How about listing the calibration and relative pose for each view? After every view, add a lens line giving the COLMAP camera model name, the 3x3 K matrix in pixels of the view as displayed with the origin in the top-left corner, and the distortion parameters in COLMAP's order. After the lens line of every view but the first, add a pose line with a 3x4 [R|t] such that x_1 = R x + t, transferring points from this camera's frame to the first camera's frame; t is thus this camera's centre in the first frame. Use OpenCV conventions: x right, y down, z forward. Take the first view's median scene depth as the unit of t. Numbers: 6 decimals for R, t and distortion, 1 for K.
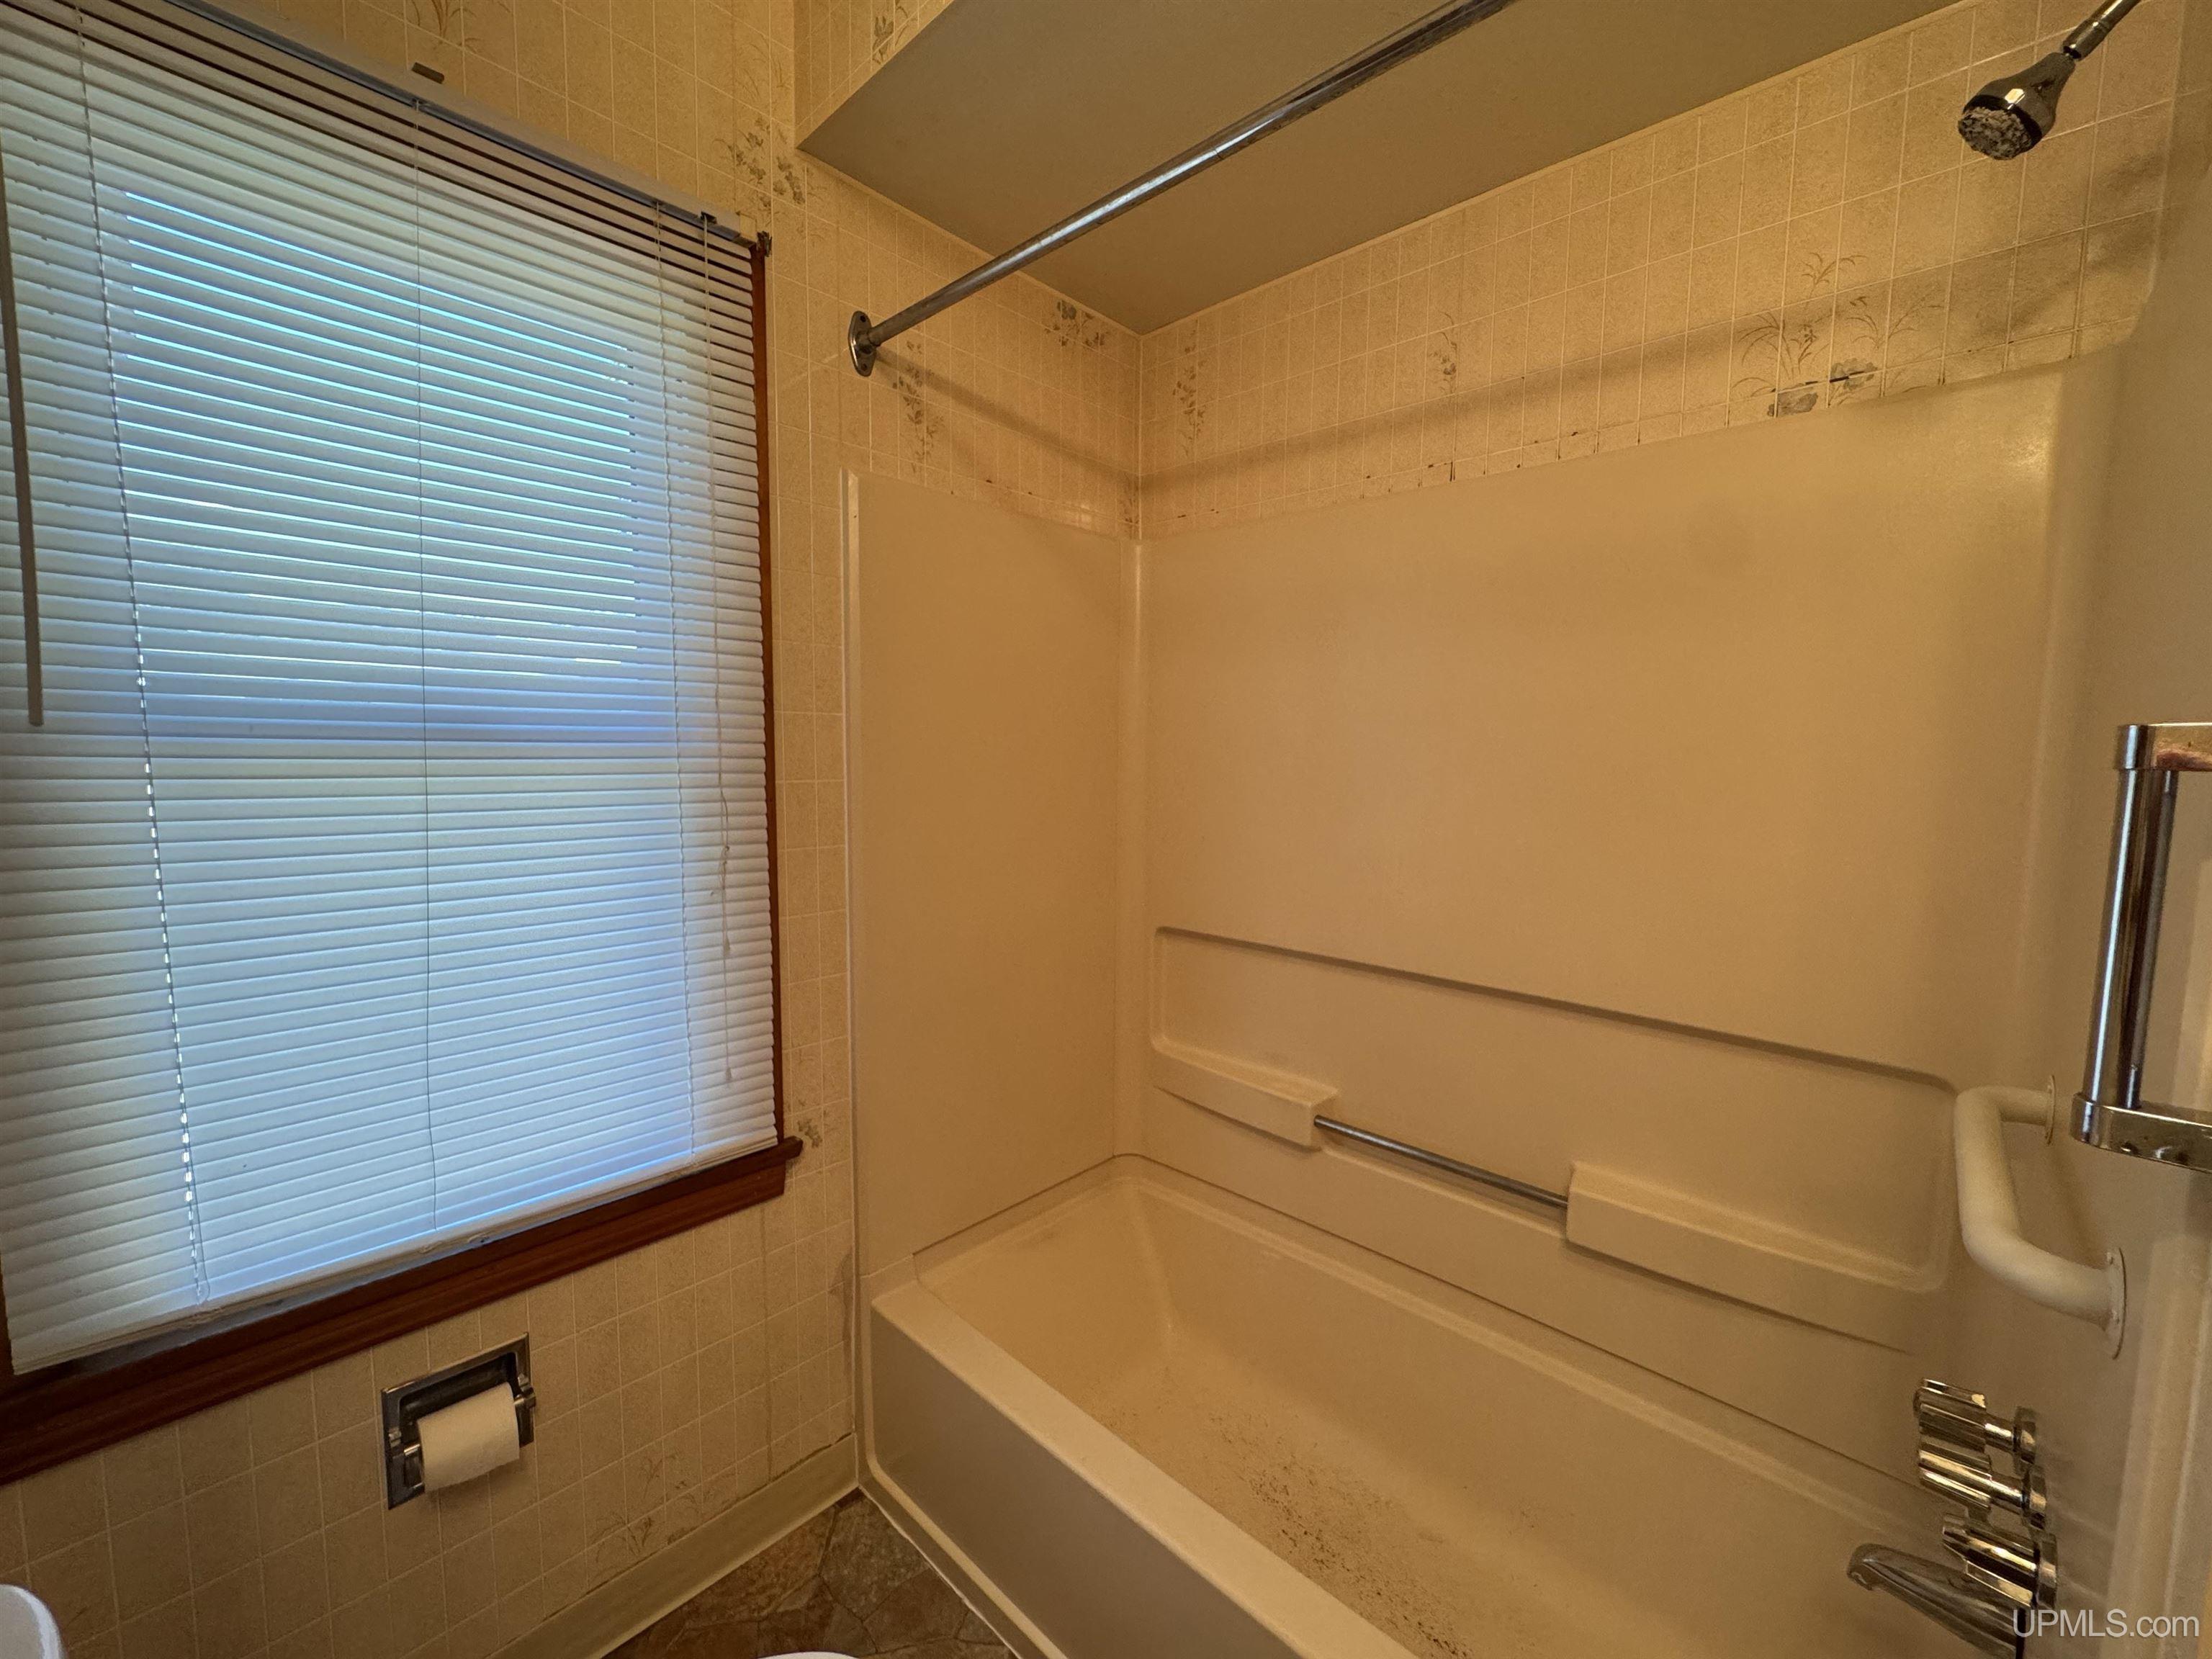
lens RADIAL K [[886.6, 0, 1107.1], [0, 886.6, 827.7], [0, 0, 1]] dist [-0.005105, 0.000608]
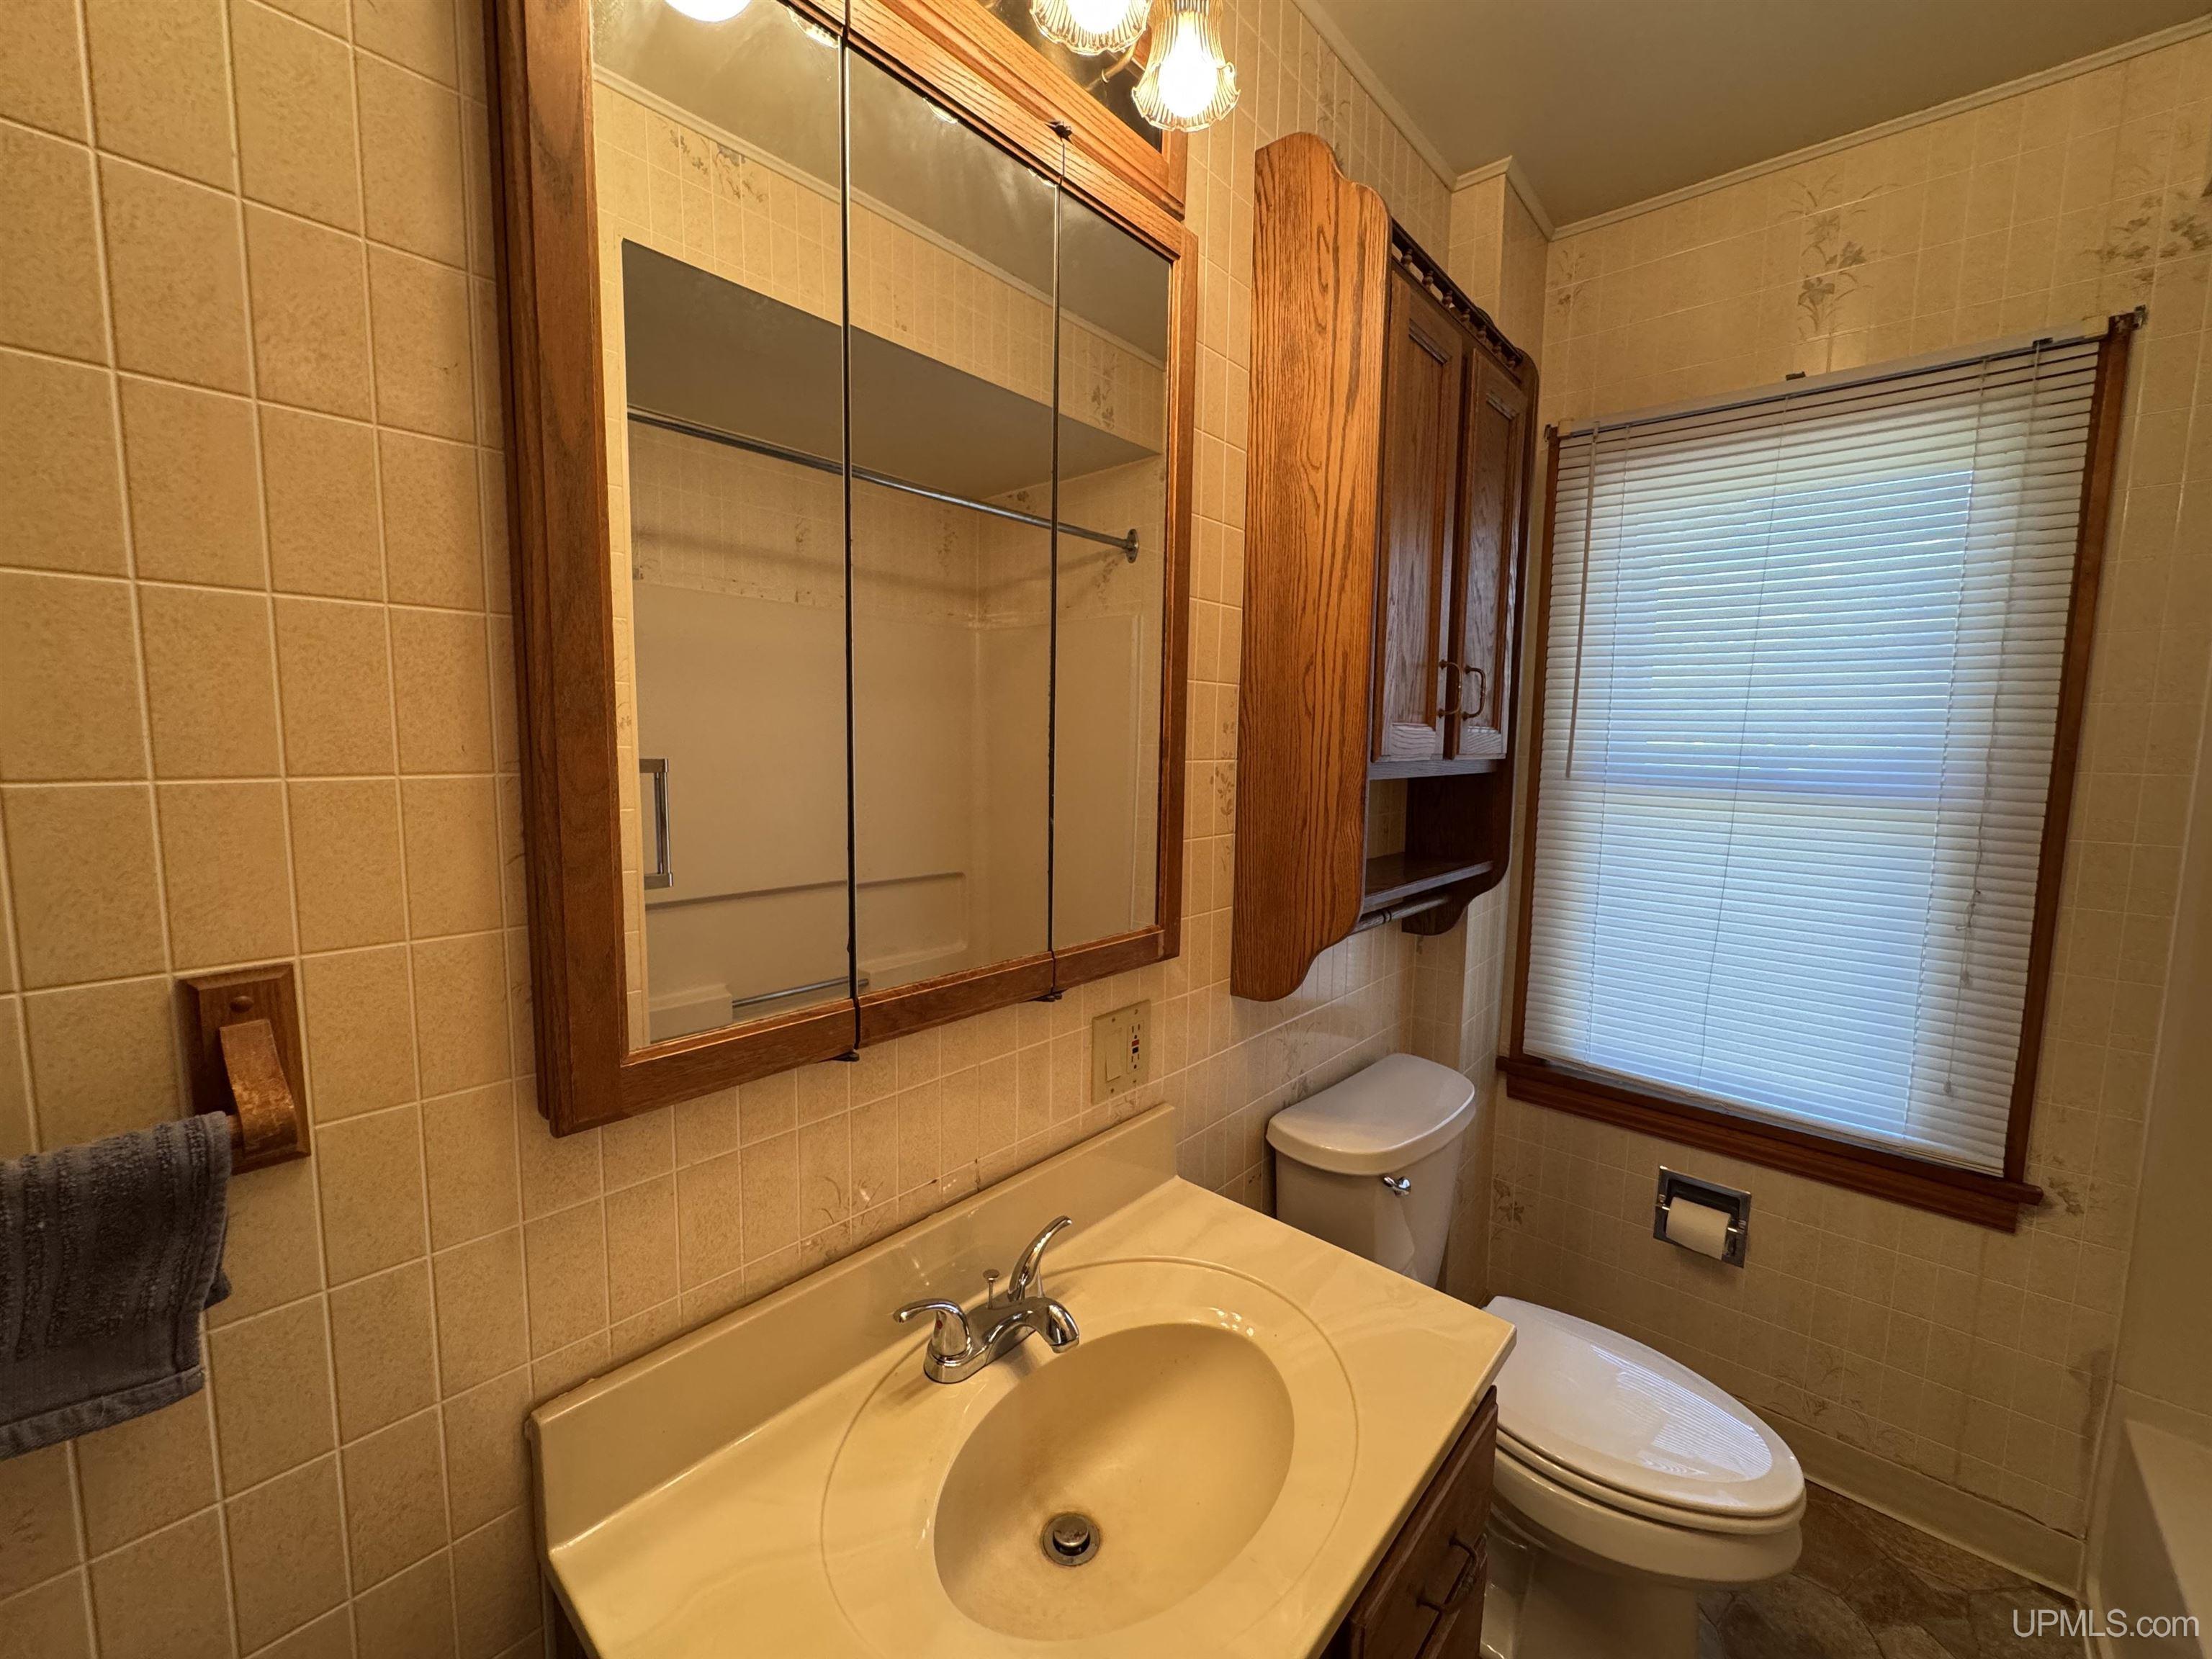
lens RADIAL K [[886.6, 0, 1101.2], [0, 886.6, 824.5], [0, 0, 1]] dist [-0.005105, 0.000608]
pose [[0.017808, 0.087110, -0.996040, 0.645099], [-0.108918, 0.990438, 0.084673, -0.035194], [0.993891, 0.106979, 0.027125, -0.154064]]
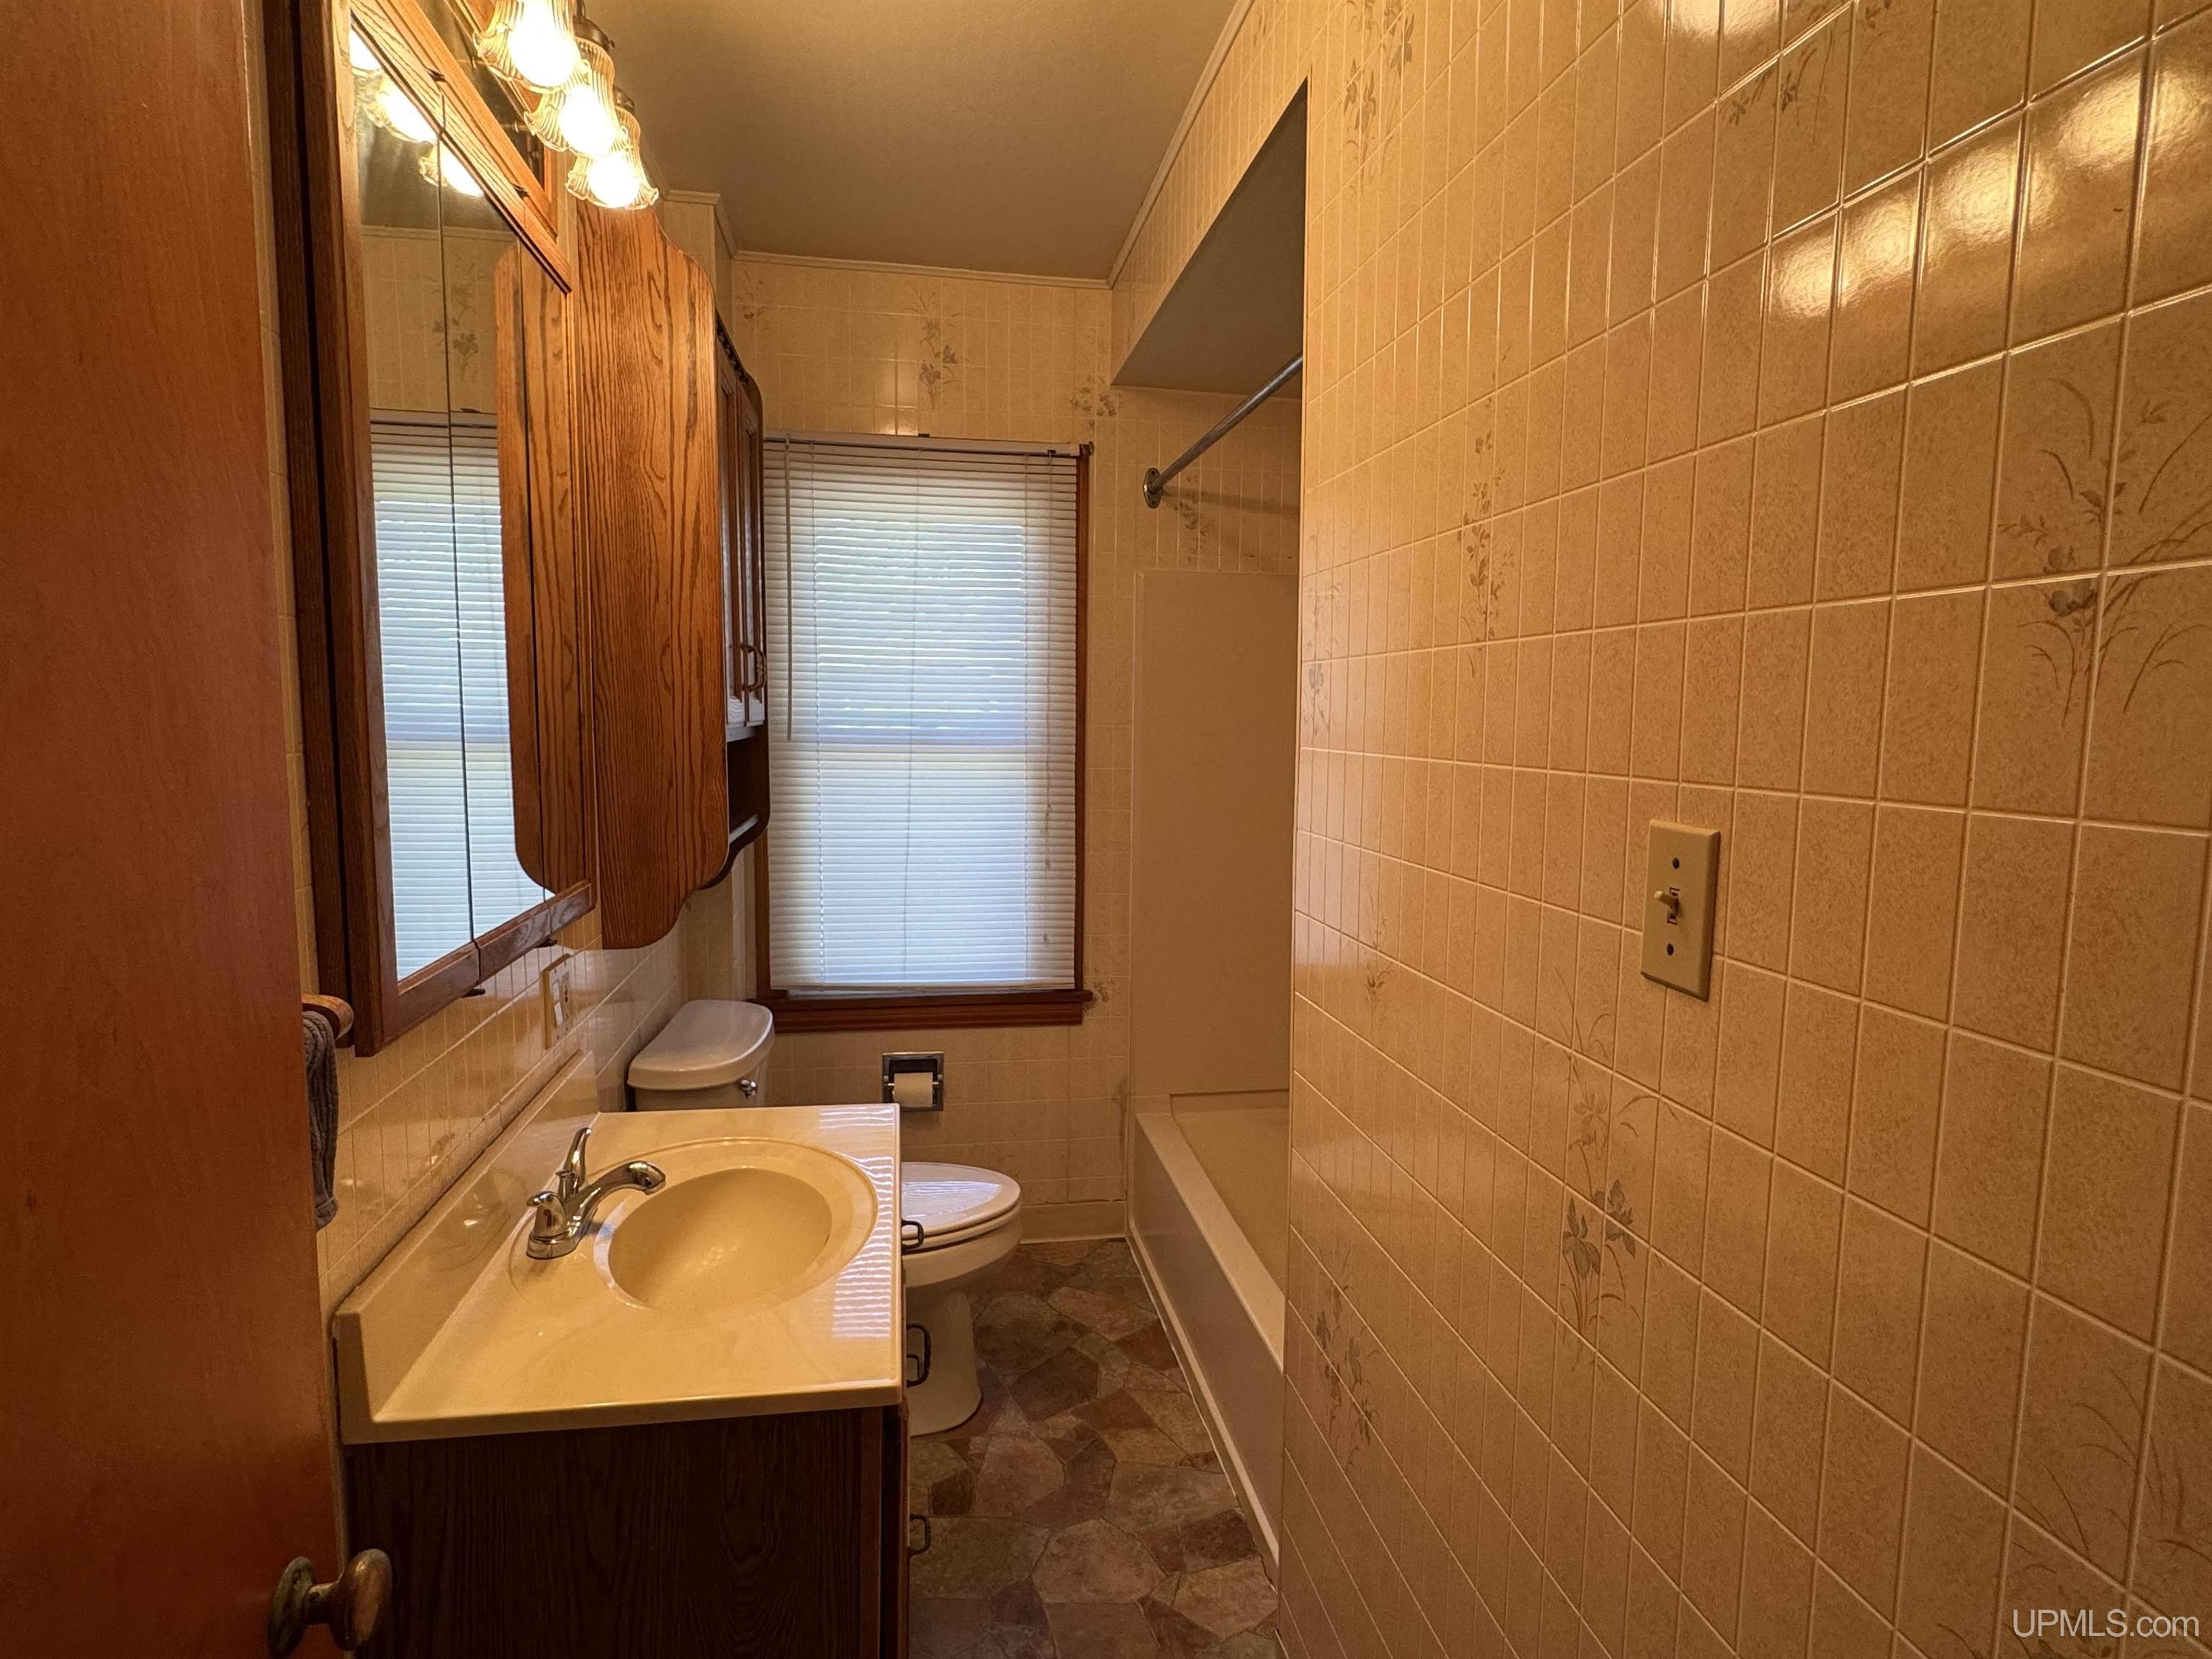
lens RADIAL K [[1157.8, 0, 1096.0], [0, 1157.8, 824.8], [0, 0, 1]] dist [-0.002984, 0.000261]
pose [[0.789854, 0.055397, -0.610788, 0.985406], [-0.056780, 0.998240, 0.017111, 0.015246], [0.610661, 0.021165, 0.791609, -0.705193]]
